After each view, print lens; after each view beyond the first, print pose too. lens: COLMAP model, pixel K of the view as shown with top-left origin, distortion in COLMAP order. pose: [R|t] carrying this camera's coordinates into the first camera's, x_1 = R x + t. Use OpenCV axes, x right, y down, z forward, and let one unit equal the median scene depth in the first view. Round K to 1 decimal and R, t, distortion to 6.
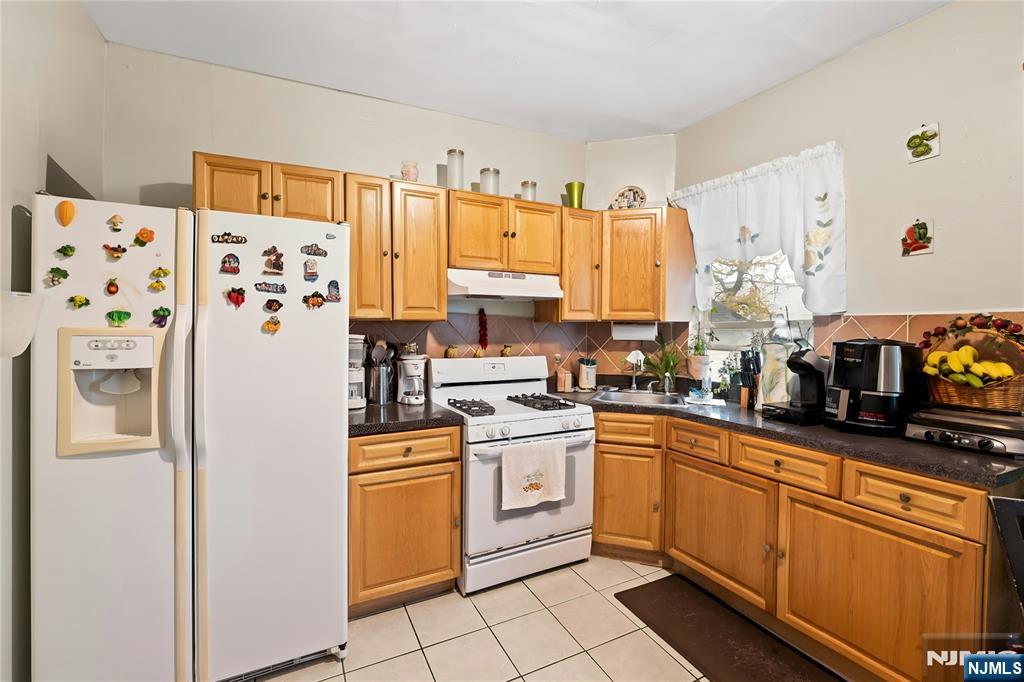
lens RADIAL K [[430.0, 0, 483.6], [0, 430.0, 336.4], [0, 0, 1]] dist [-0.010804, 0.000461]
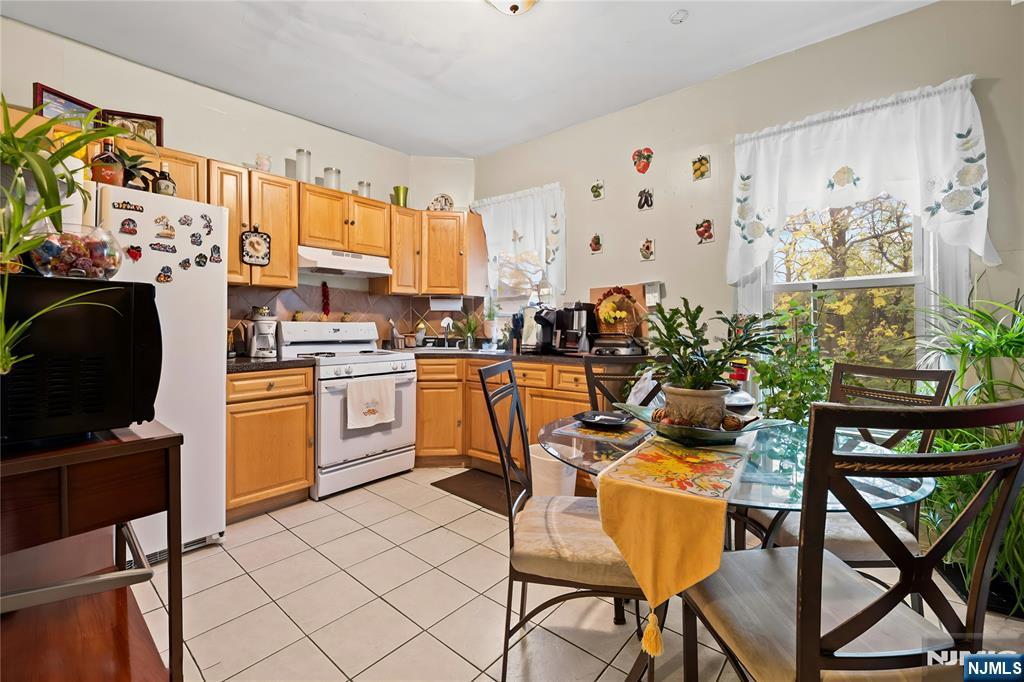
lens RADIAL K [[430.0, 0, 483.0], [0, 430.0, 328.0], [0, 0, 1]] dist [-0.010804, 0.000461]
pose [[0.923674, -0.006412, 0.383125, -0.069466], [0.007973, 0.999965, -0.002487, 0.089188], [-0.383096, 0.005352, 0.923693, -0.353622]]
